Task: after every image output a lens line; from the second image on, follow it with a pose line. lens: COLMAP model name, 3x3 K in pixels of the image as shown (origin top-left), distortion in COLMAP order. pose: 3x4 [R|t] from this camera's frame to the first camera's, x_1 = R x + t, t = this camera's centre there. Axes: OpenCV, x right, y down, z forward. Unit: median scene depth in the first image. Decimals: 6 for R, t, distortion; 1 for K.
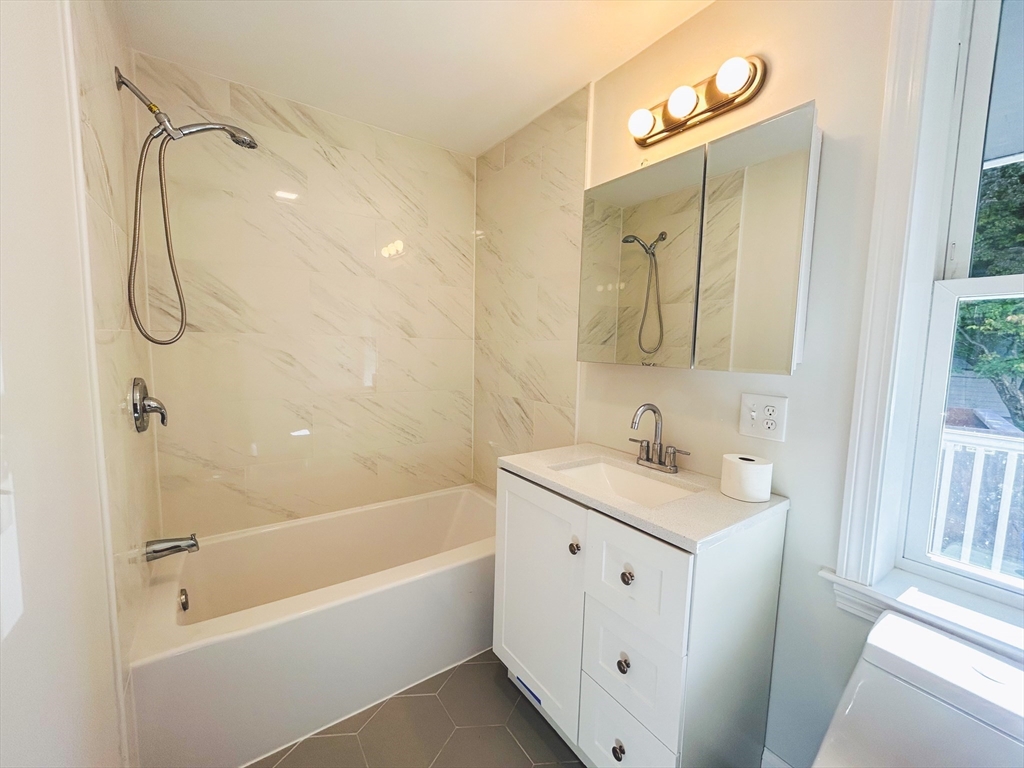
lens RADIAL K [[420.6, 0, 512.0], [0, 420.6, 384.0], [0, 0, 1]] dist [0.001550, 0.000093]
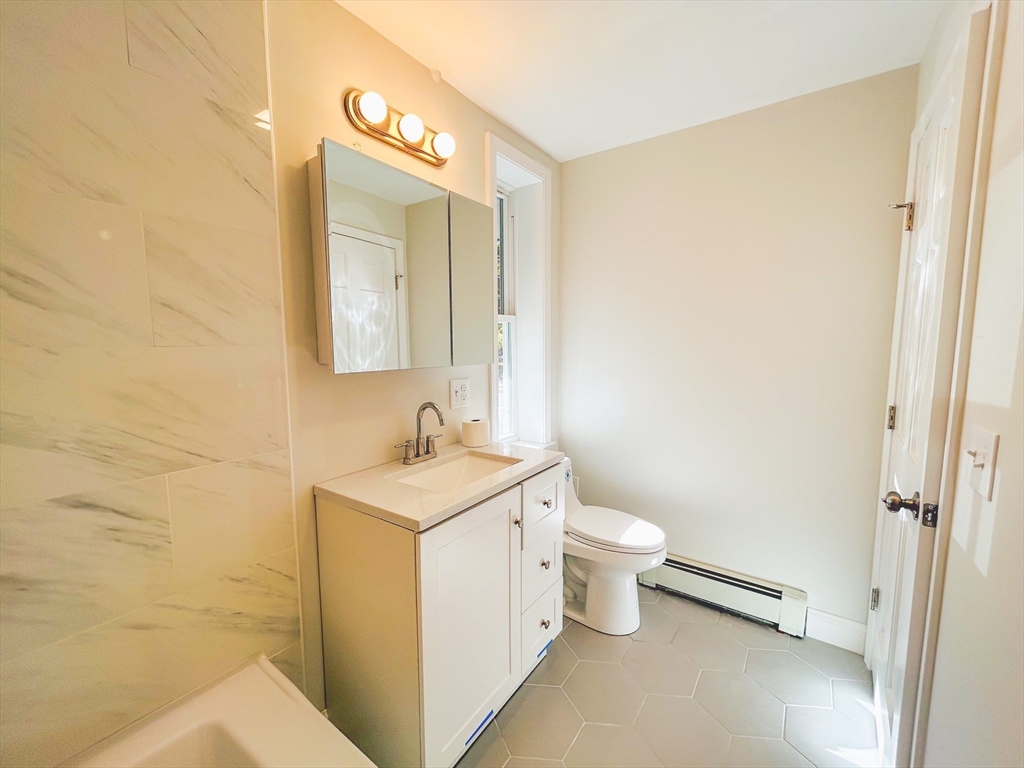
lens RADIAL K [[420.6, 0, 512.0], [0, 420.6, 384.0], [0, 0, 1]] dist [0.001550, 0.000093]
pose [[-0.332867, -0.110275, 0.936504, -0.556468], [0.090819, 0.984773, 0.148239, -0.102989], [-0.938590, 0.134396, -0.317783, 0.836242]]
